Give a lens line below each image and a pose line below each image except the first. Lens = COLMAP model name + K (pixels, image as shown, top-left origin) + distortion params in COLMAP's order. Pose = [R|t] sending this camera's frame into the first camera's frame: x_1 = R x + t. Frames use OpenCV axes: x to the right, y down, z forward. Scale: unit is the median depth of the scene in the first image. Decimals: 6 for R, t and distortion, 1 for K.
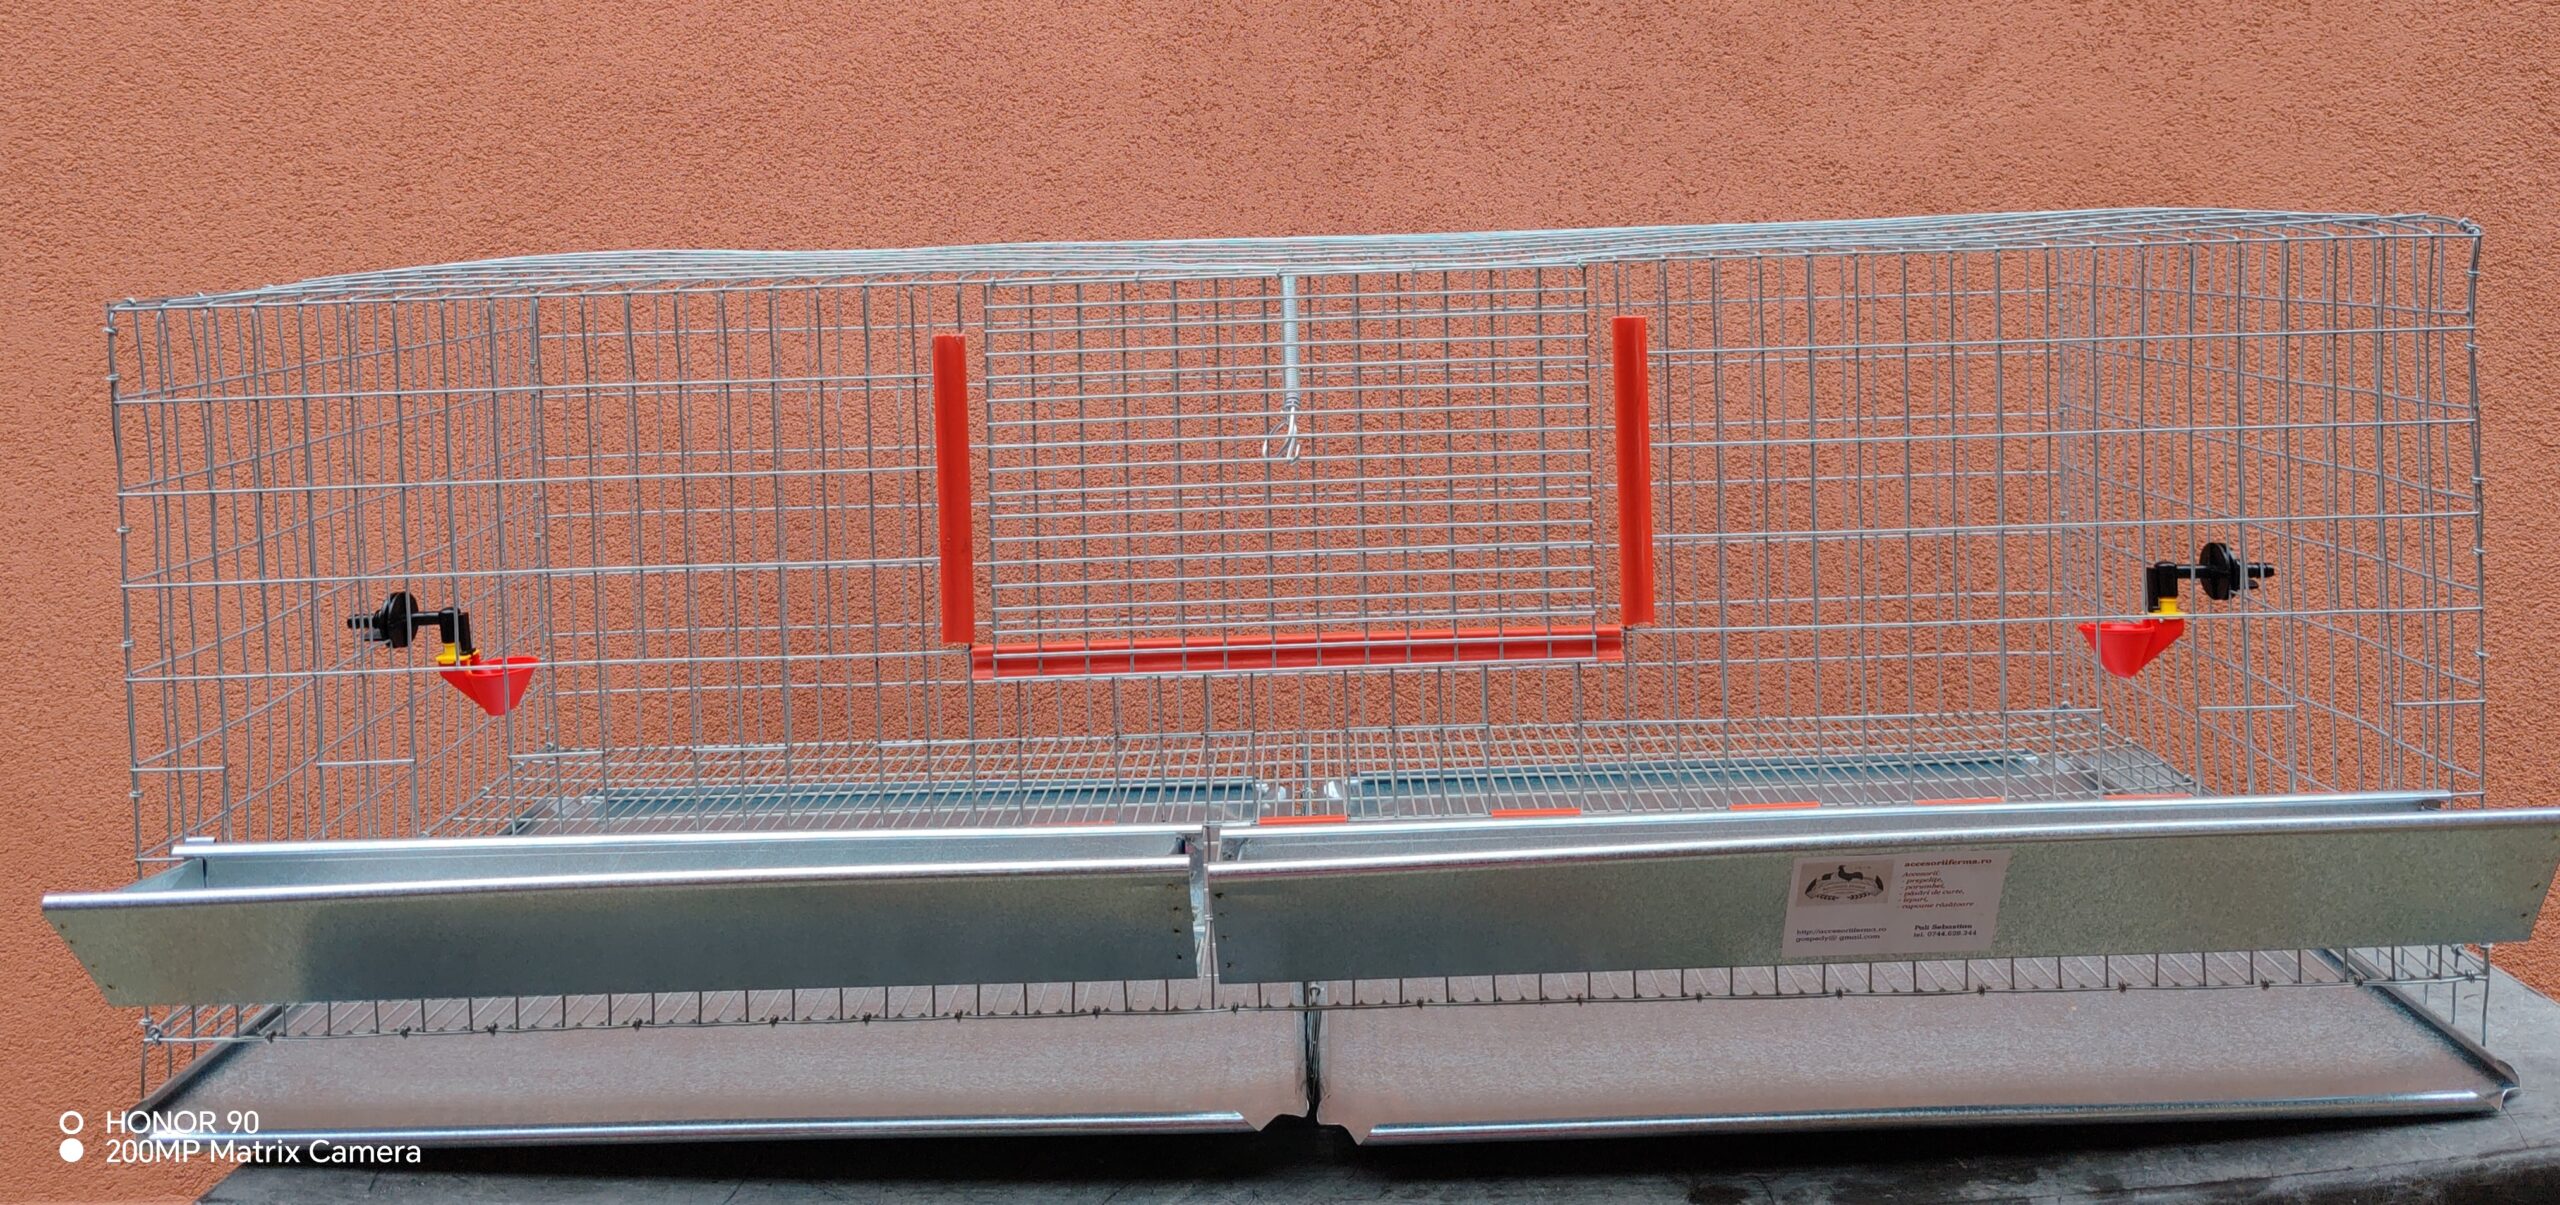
lens RADIAL K [[2237.3, 0, 1274.3], [0, 2237.3, 597.9], [0, 0, 1]] dist [-0.002371, -0.041220]
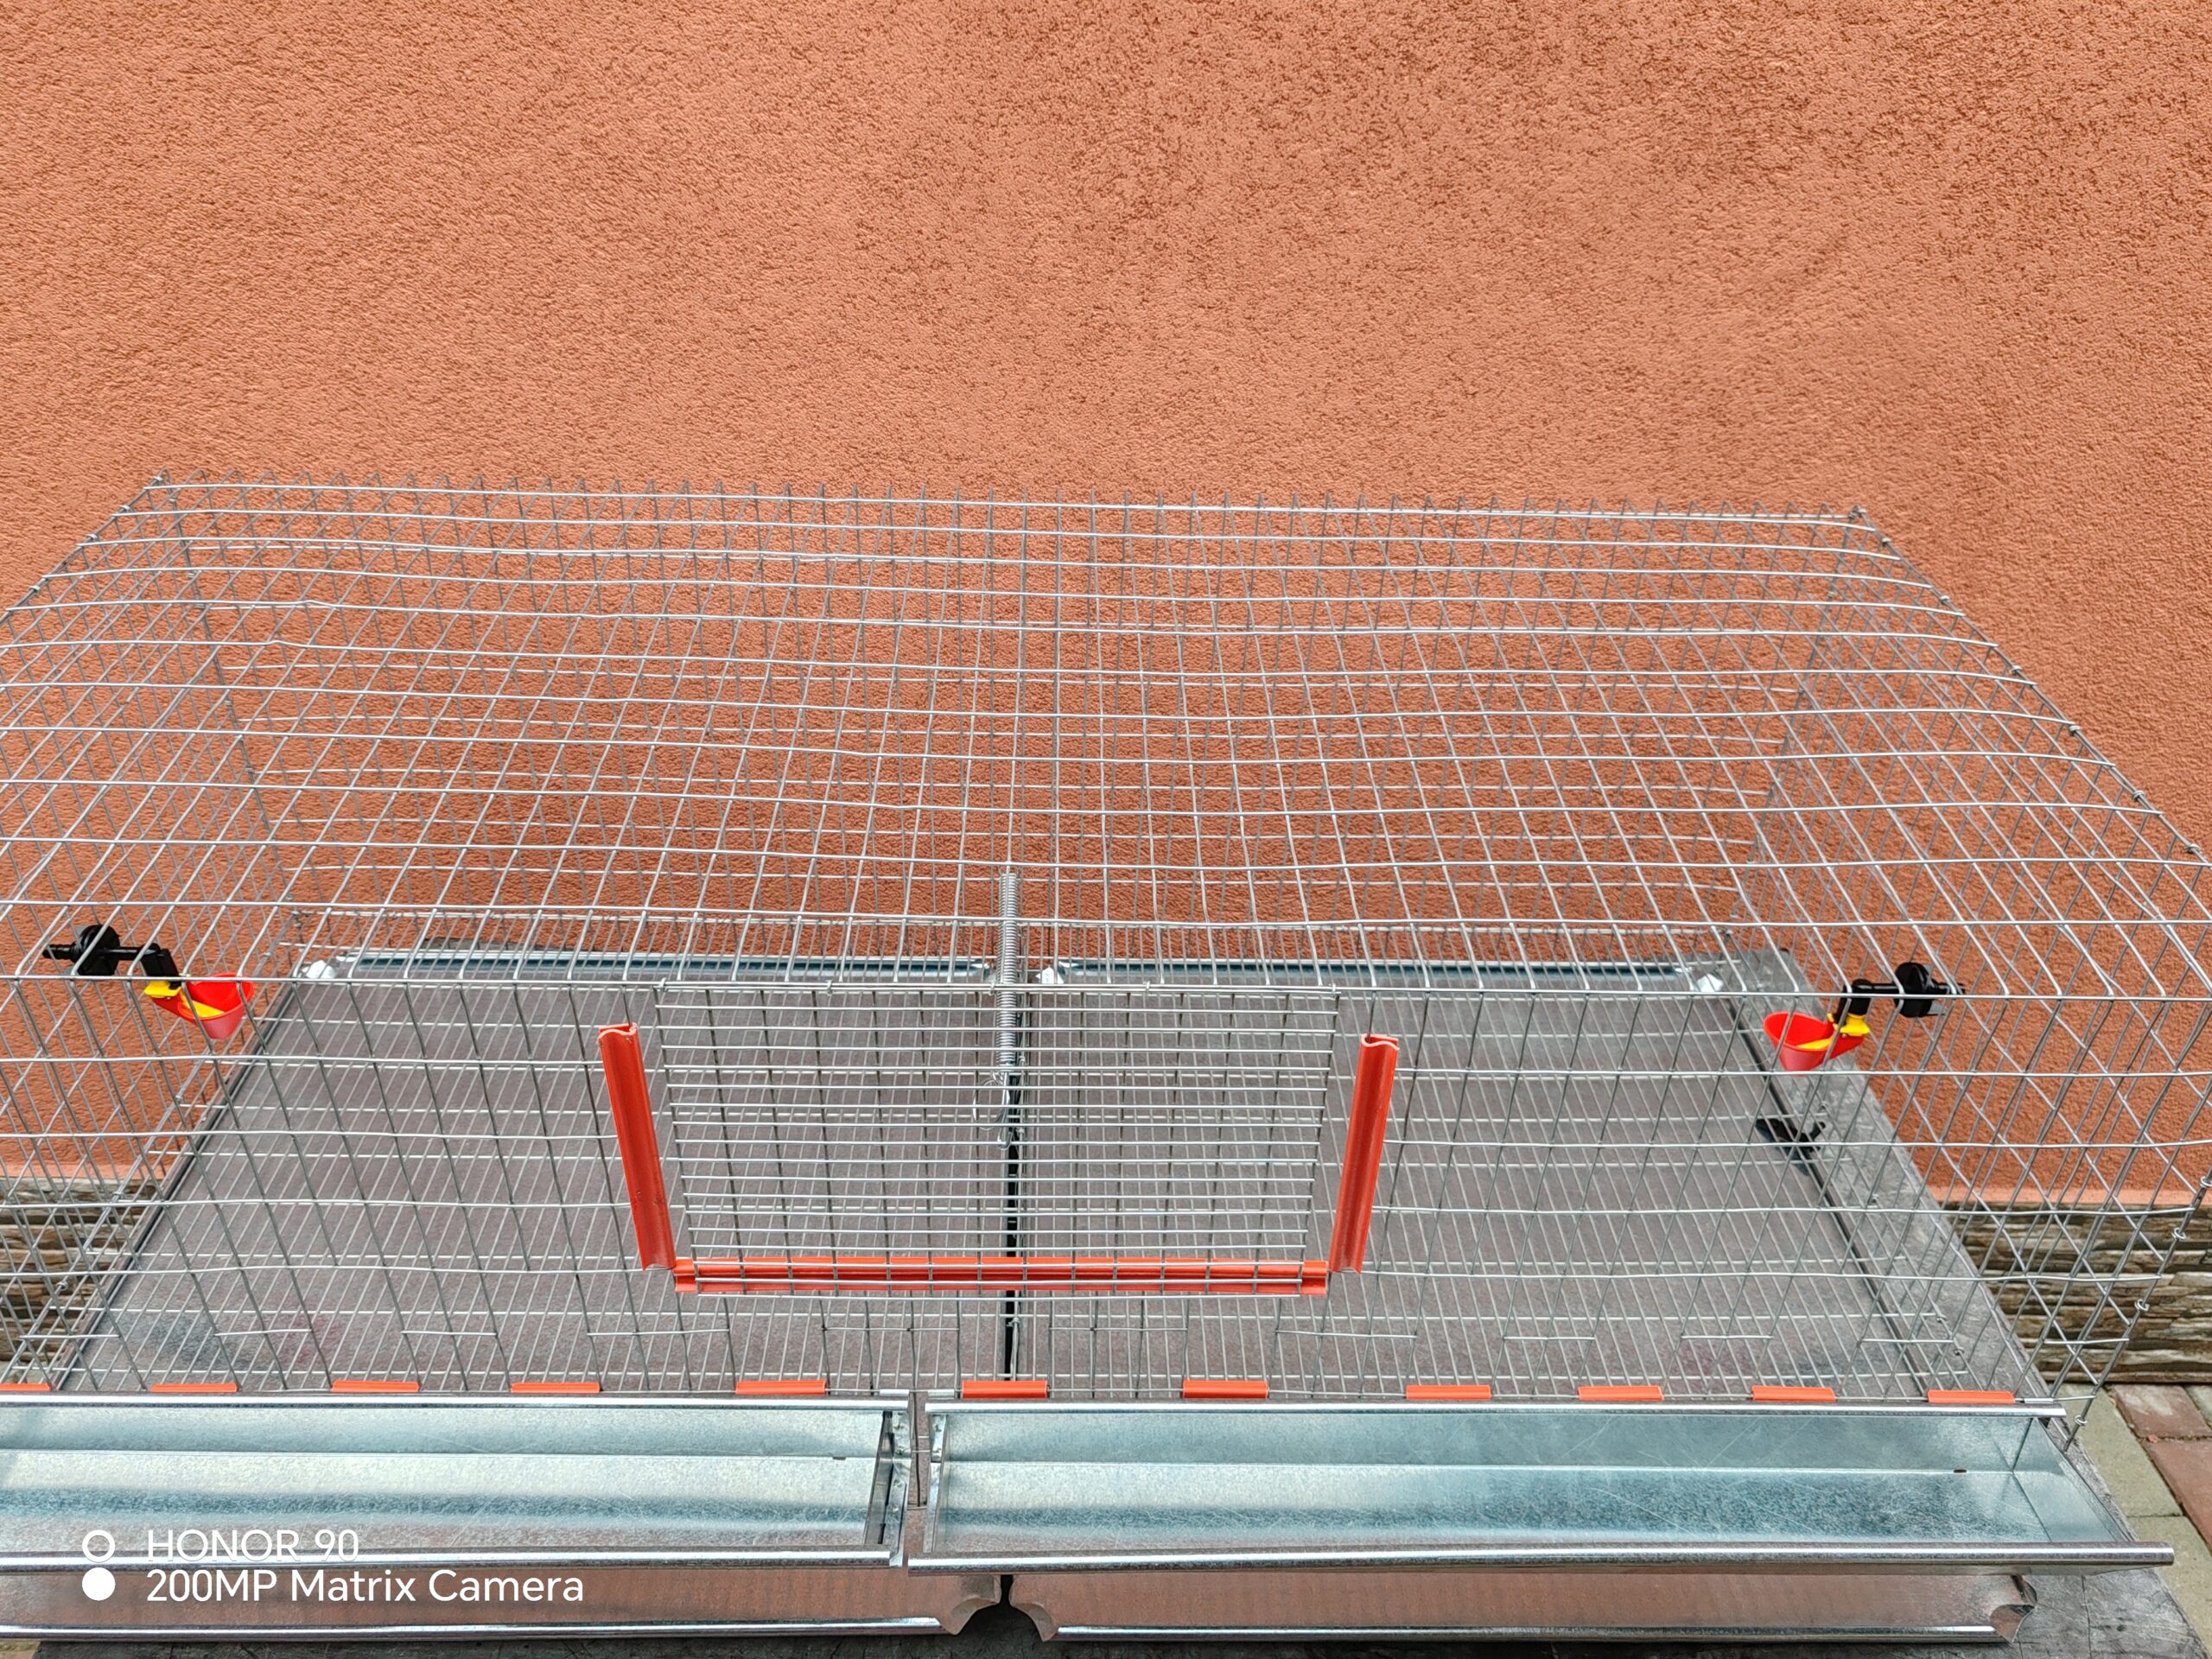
lens RADIAL K [[1692.9, 0, 1108.1], [0, 1692.9, 829.9], [0, 0, 1]] dist [-0.022113, 0.015320]
pose [[0.997673, 0.029599, 0.061424, 0.003138], [-0.057995, 0.842116, 0.536170, -0.389217], [-0.035856, -0.538484, 0.841872, 0.332905]]
